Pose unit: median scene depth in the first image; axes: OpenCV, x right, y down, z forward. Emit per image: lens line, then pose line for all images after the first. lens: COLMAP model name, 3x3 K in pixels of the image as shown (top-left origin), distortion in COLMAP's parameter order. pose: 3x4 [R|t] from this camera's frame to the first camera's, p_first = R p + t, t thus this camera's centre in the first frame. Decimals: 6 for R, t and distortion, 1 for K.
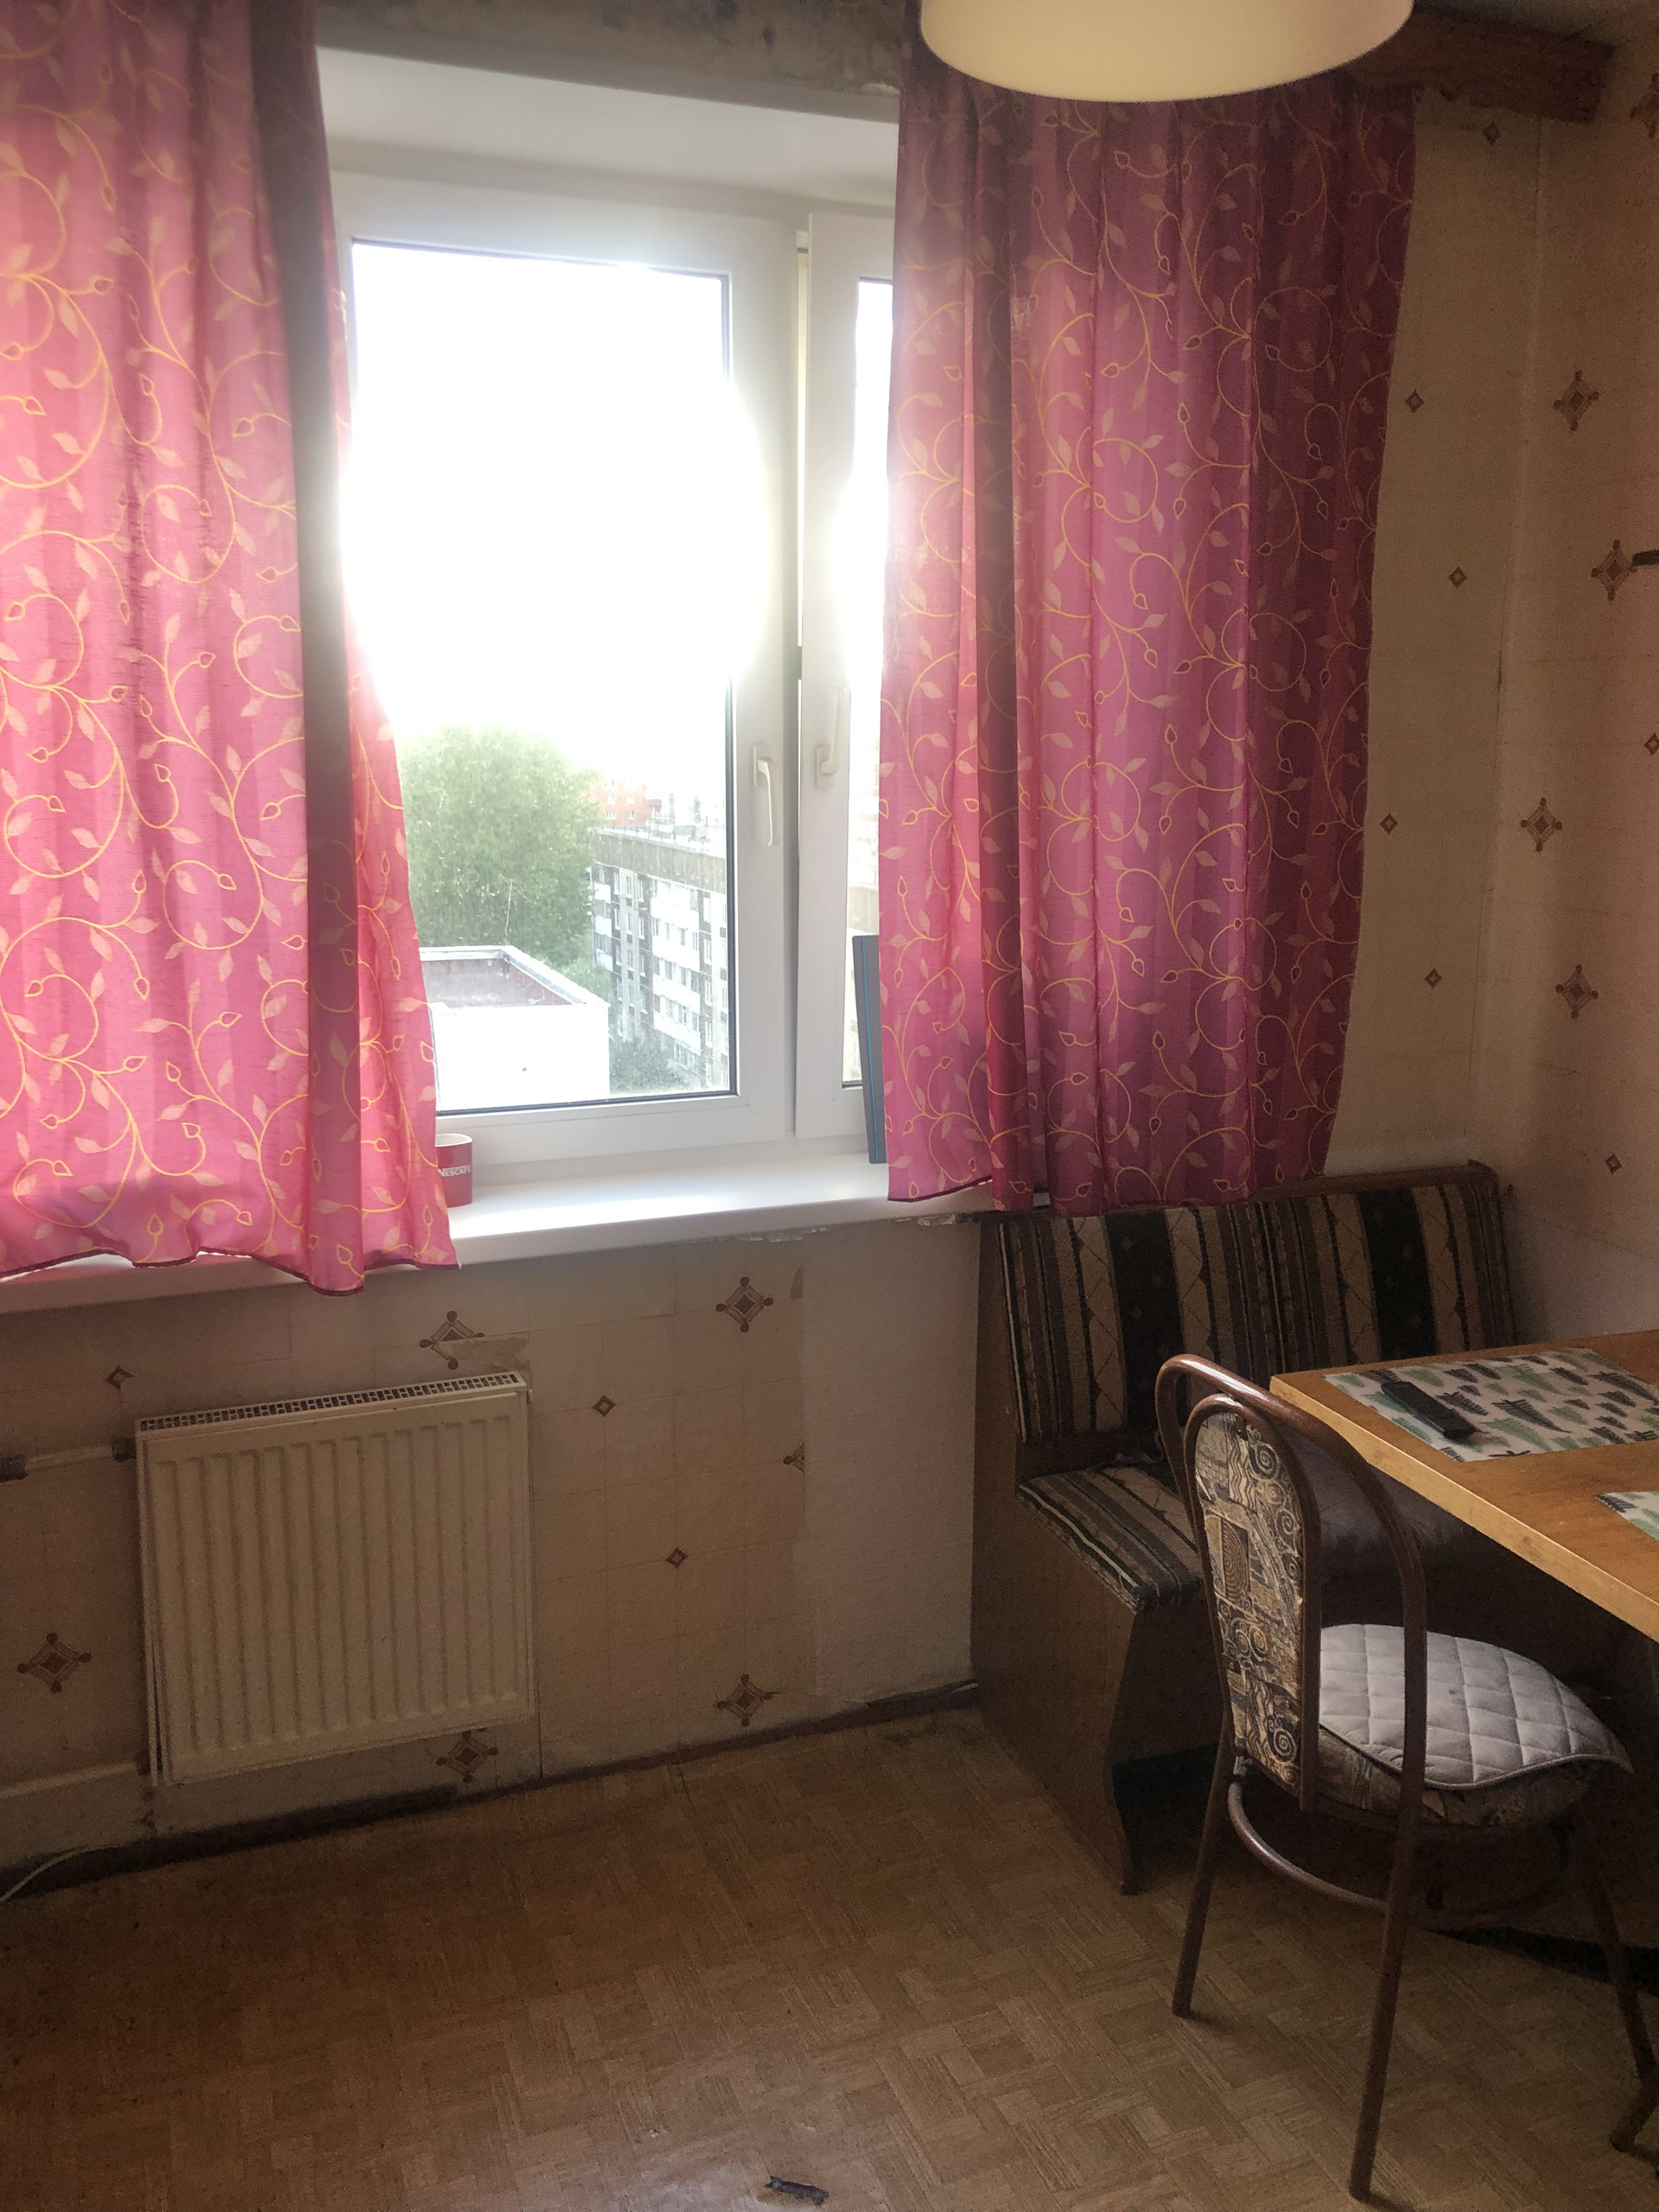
lens RADIAL K [[1843.6, 0, 829.5], [0, 1843.6, 1106.0], [0, 0, 1]] dist [-0.003923, -0.005133]
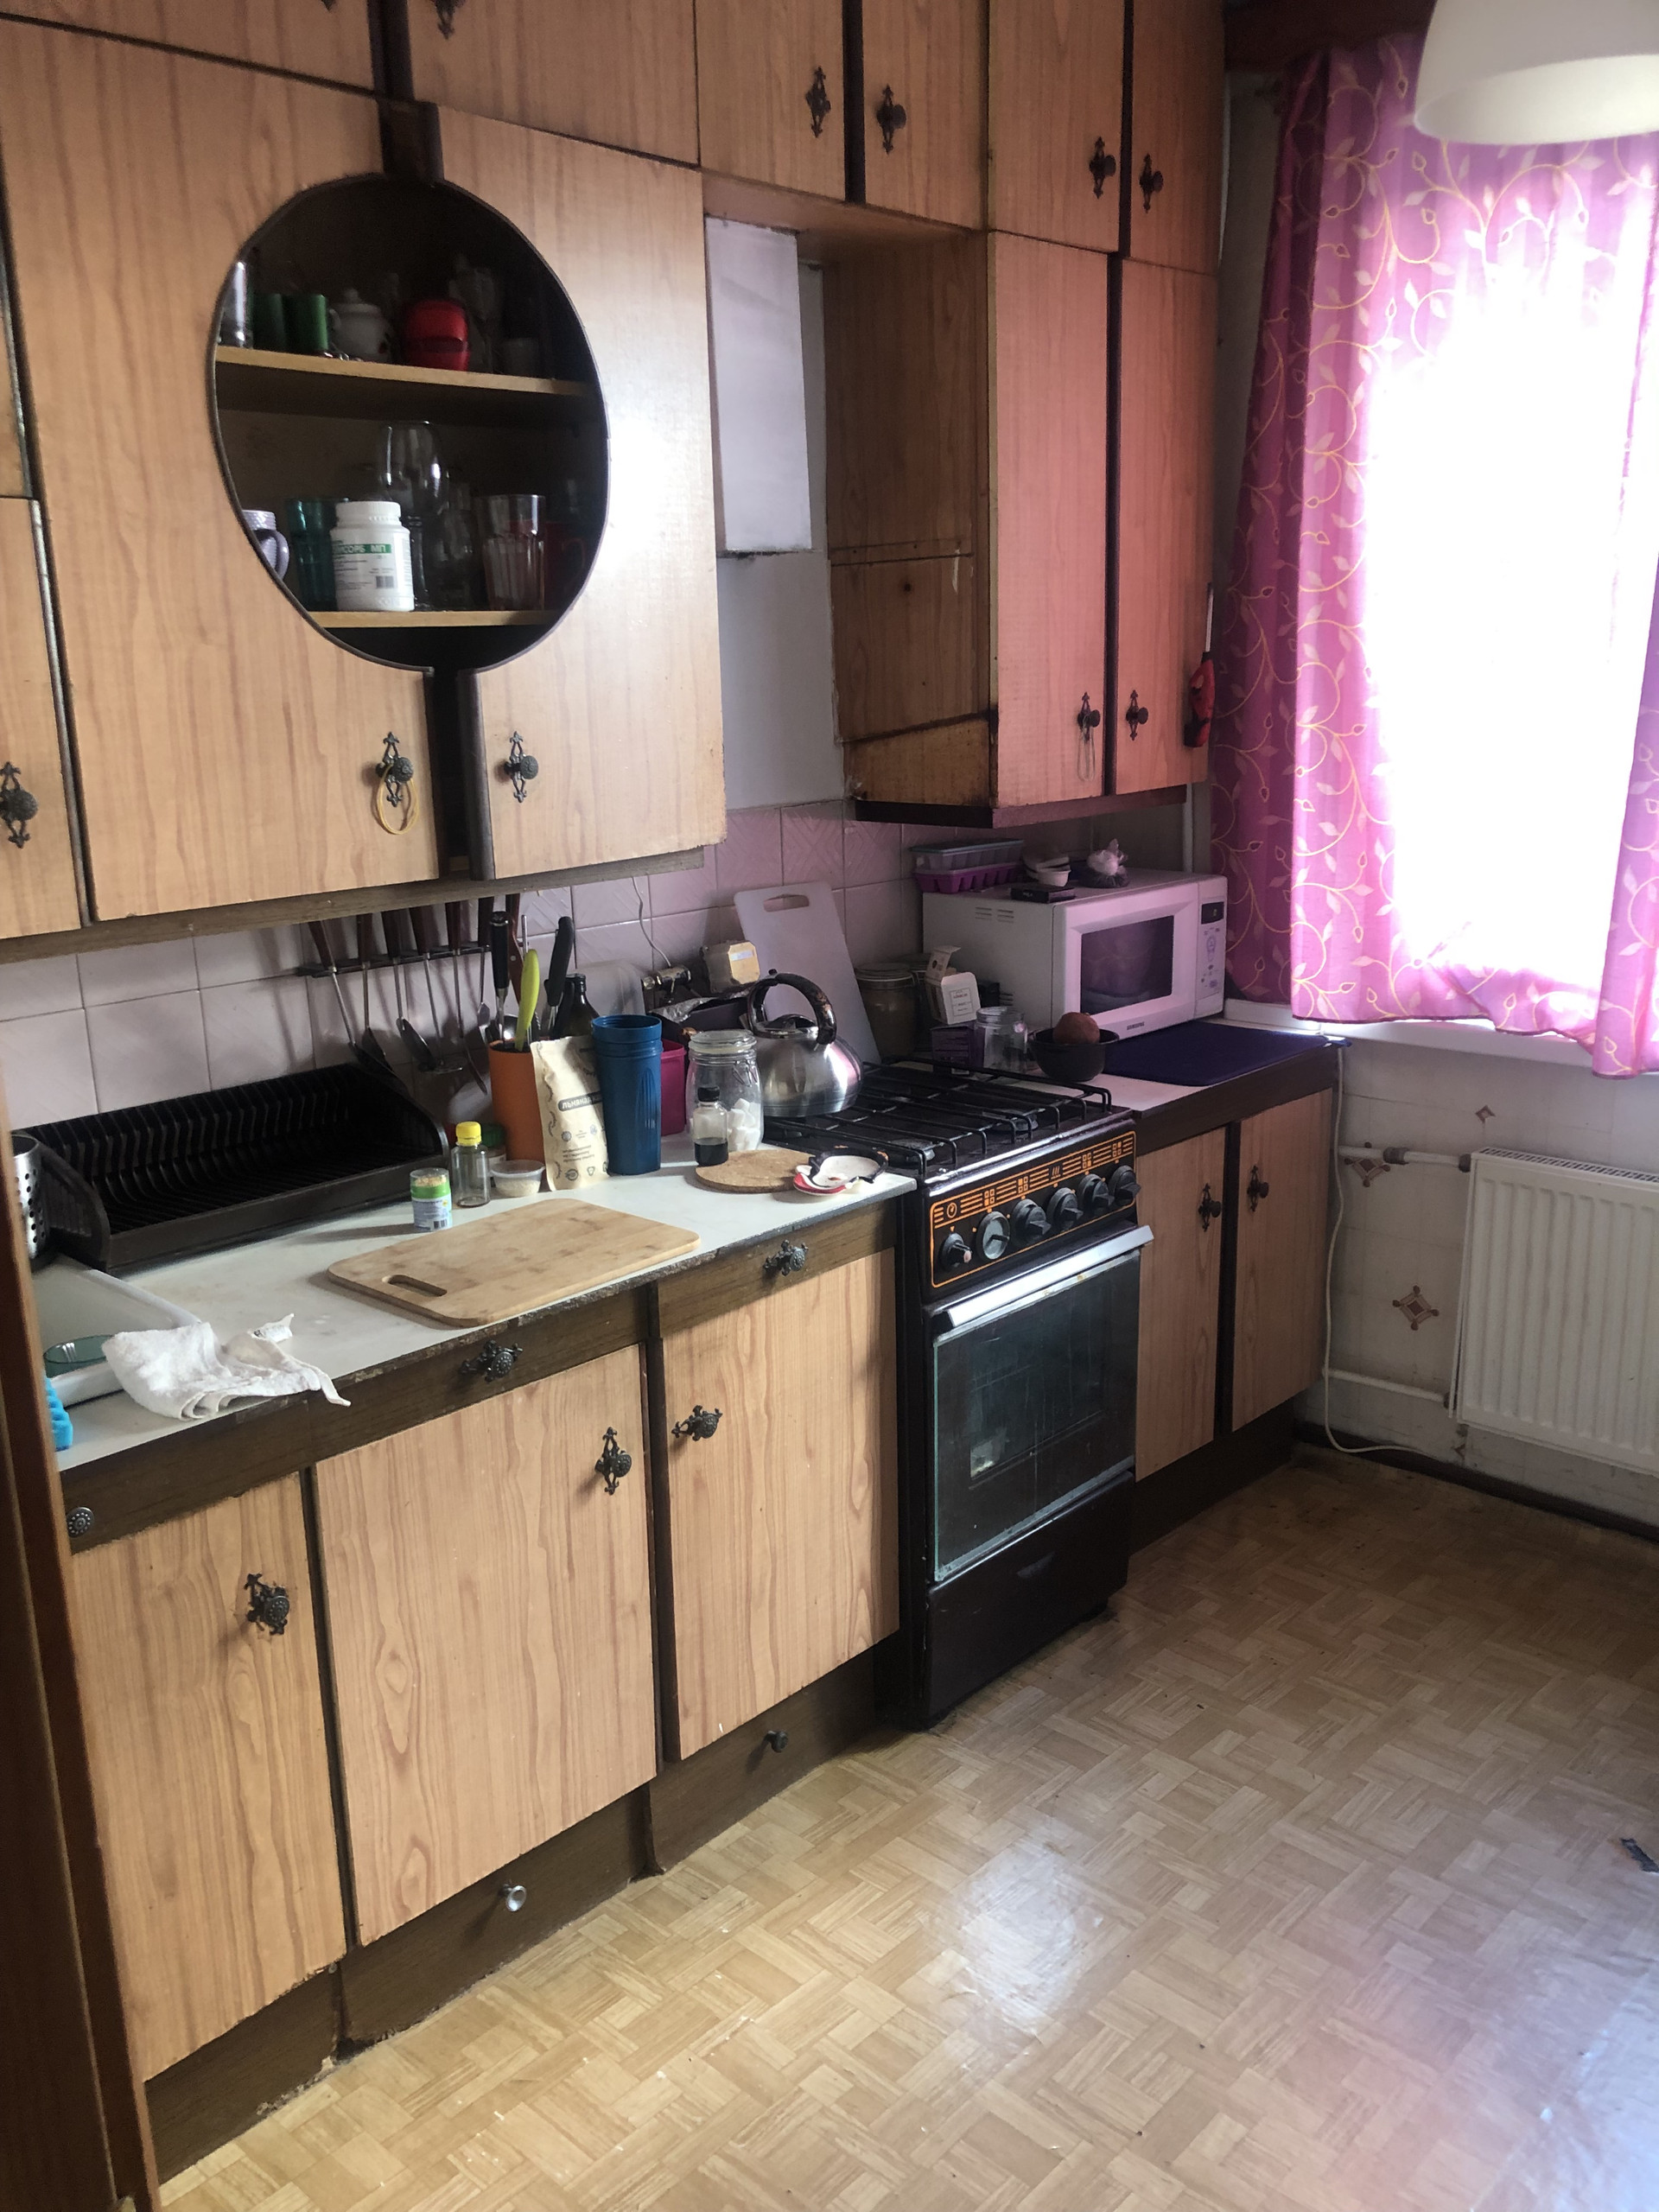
lens RADIAL K [[1843.6, 0, 829.5], [0, 1843.6, 1106.0], [0, 0, 1]] dist [-0.003923, -0.005133]
pose [[0.441401, 0.202062, -0.874263, 0.588013], [-0.153847, 0.976930, 0.148115, 0.016183], [0.884023, 0.069125, 0.462305, -0.044722]]
